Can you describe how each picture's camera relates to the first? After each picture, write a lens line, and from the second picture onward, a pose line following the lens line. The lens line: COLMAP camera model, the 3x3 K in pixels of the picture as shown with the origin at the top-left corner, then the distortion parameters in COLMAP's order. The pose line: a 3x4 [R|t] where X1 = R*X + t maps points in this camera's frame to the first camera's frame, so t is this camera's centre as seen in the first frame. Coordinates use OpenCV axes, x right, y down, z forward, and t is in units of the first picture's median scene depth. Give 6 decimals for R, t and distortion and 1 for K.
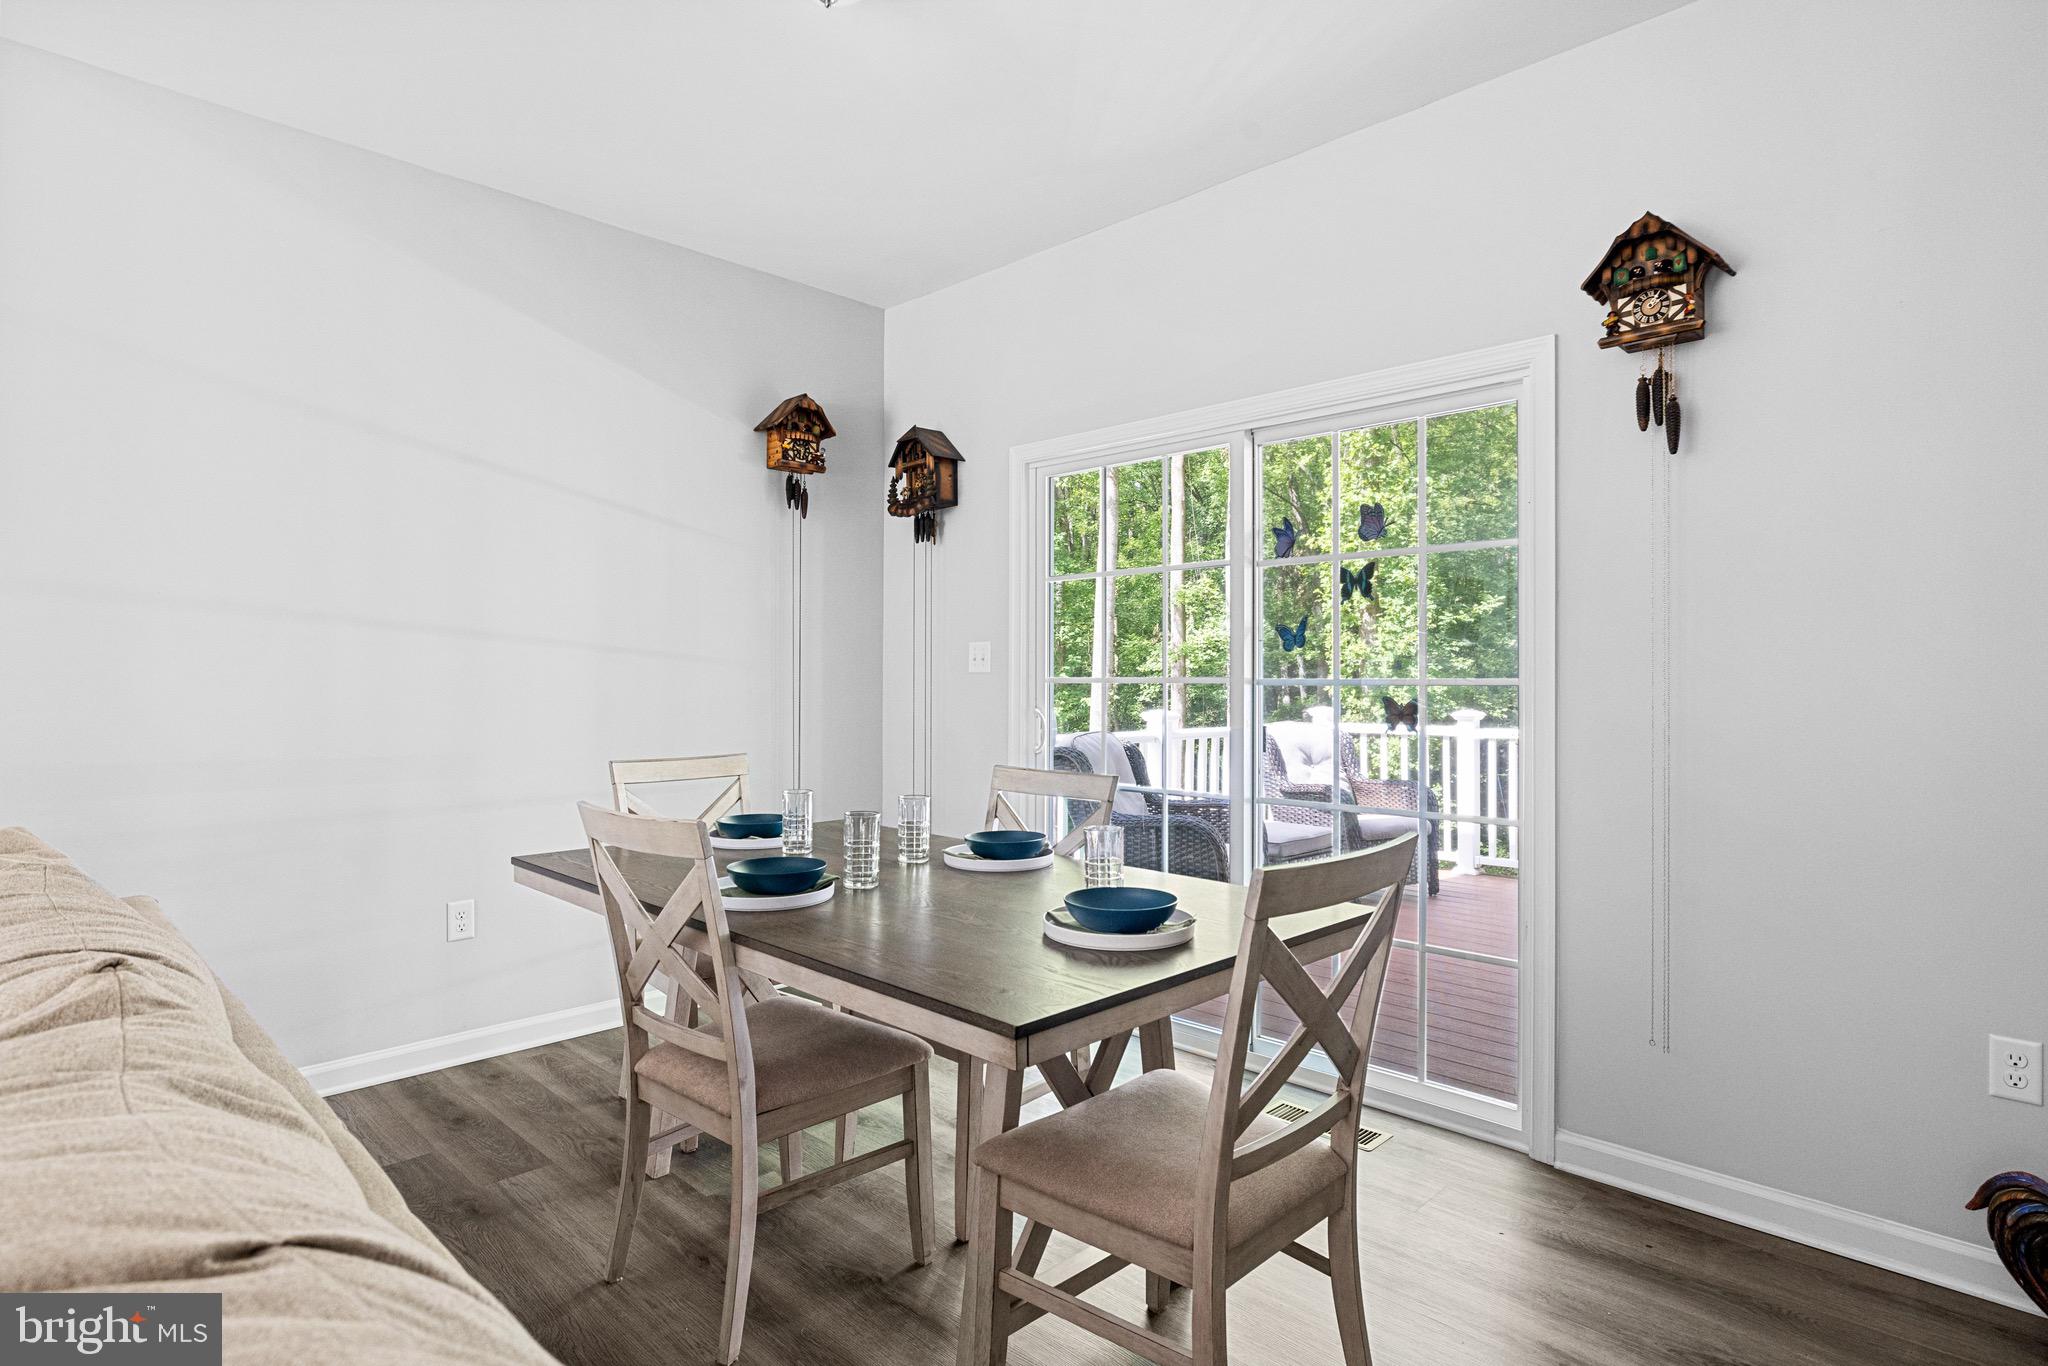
lens RADIAL K [[1078.6, 0, 1019.6], [0, 1078.6, 682.5], [0, 0, 1]] dist [-0.007940, 0.003126]
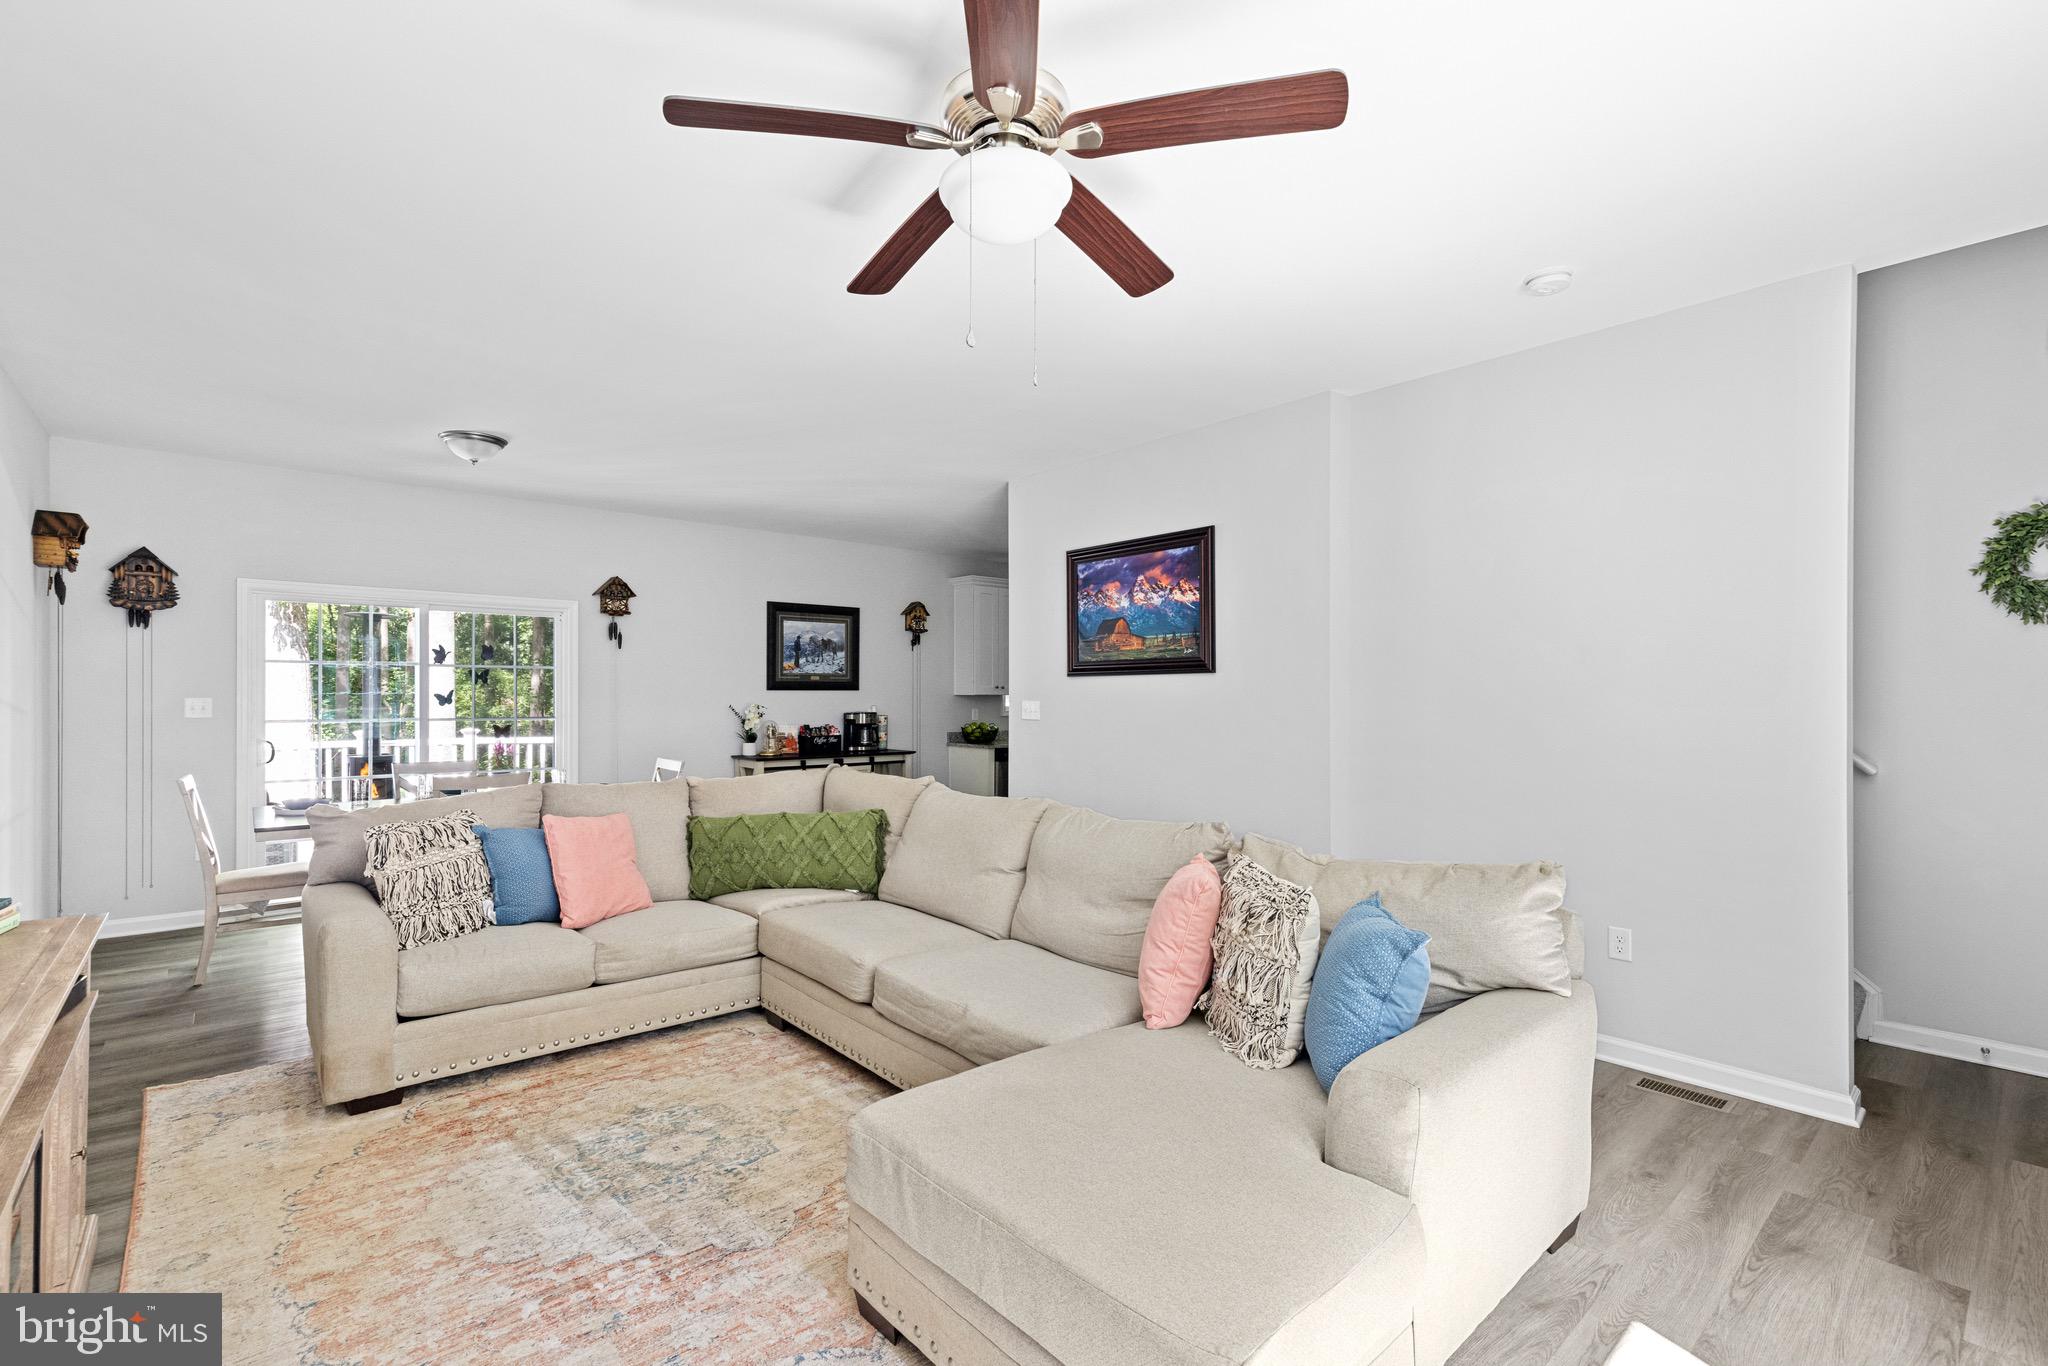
lens RADIAL K [[896.6, 0, 1012.8], [0, 896.6, 696.0], [0, 0, 1]] dist [0.003744, 0.000124]
pose [[0.076130, 0.000960, 0.997097, -1.232735], [0.001229, 0.999999, -0.001057, -0.038103], [-0.997097, 0.001306, 0.076129, -0.251359]]
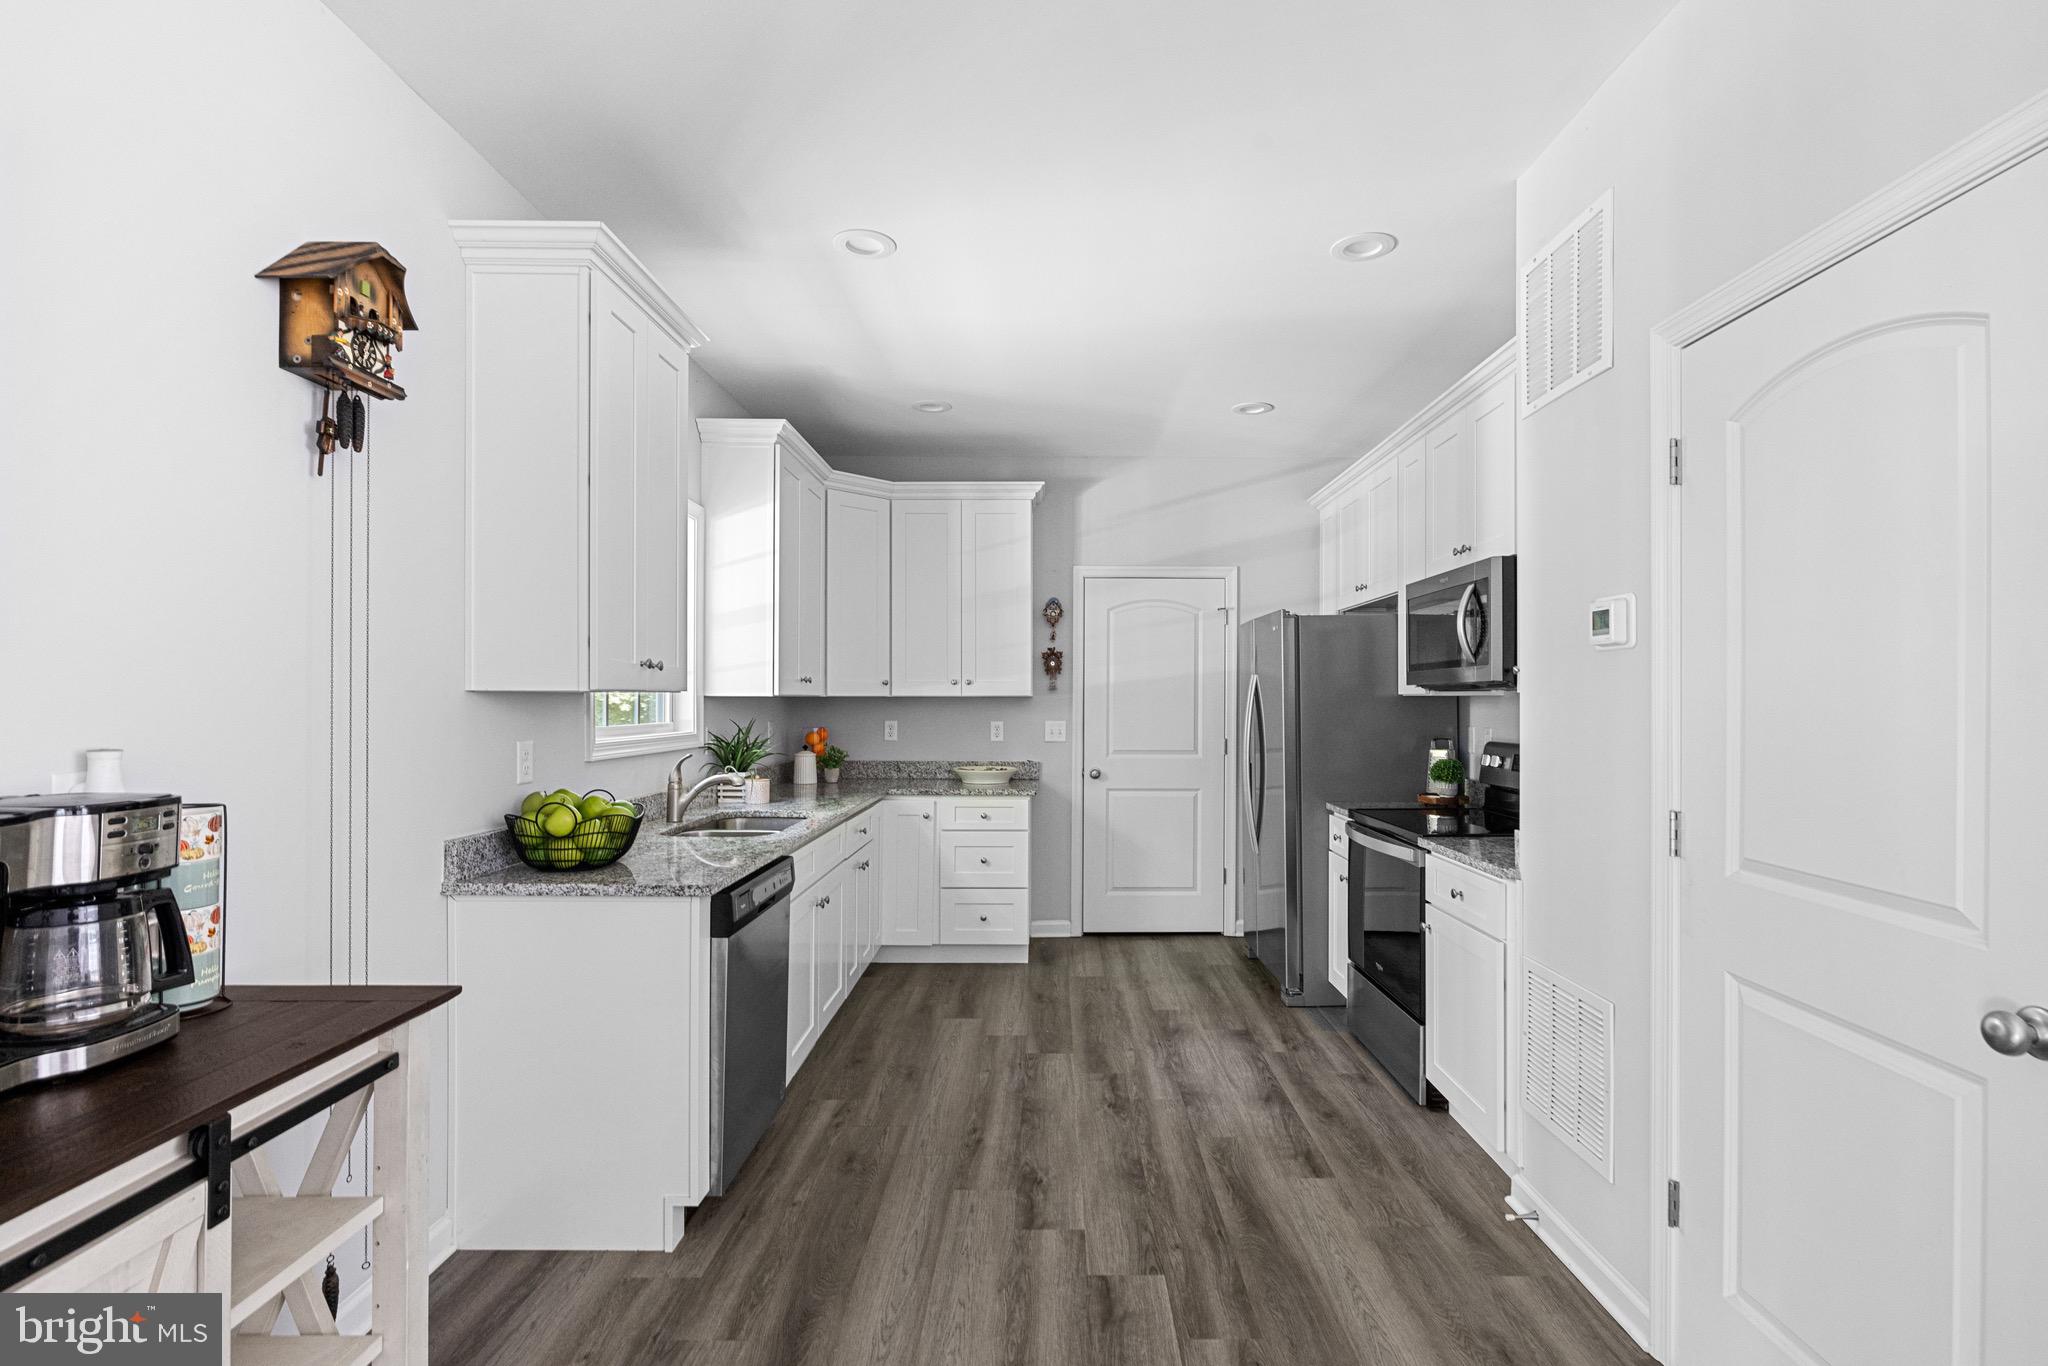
lens RADIAL K [[944.5, 0, 1066.3], [0, 944.5, 697.0], [0, 0, 1]] dist [-0.008929, 0.000708]
pose [[-0.710944, 0.003419, 0.703241, 0.272074], [0.003957, 0.999992, -0.000861, -0.036686], [-0.703238, 0.002171, -0.710951, 0.213829]]
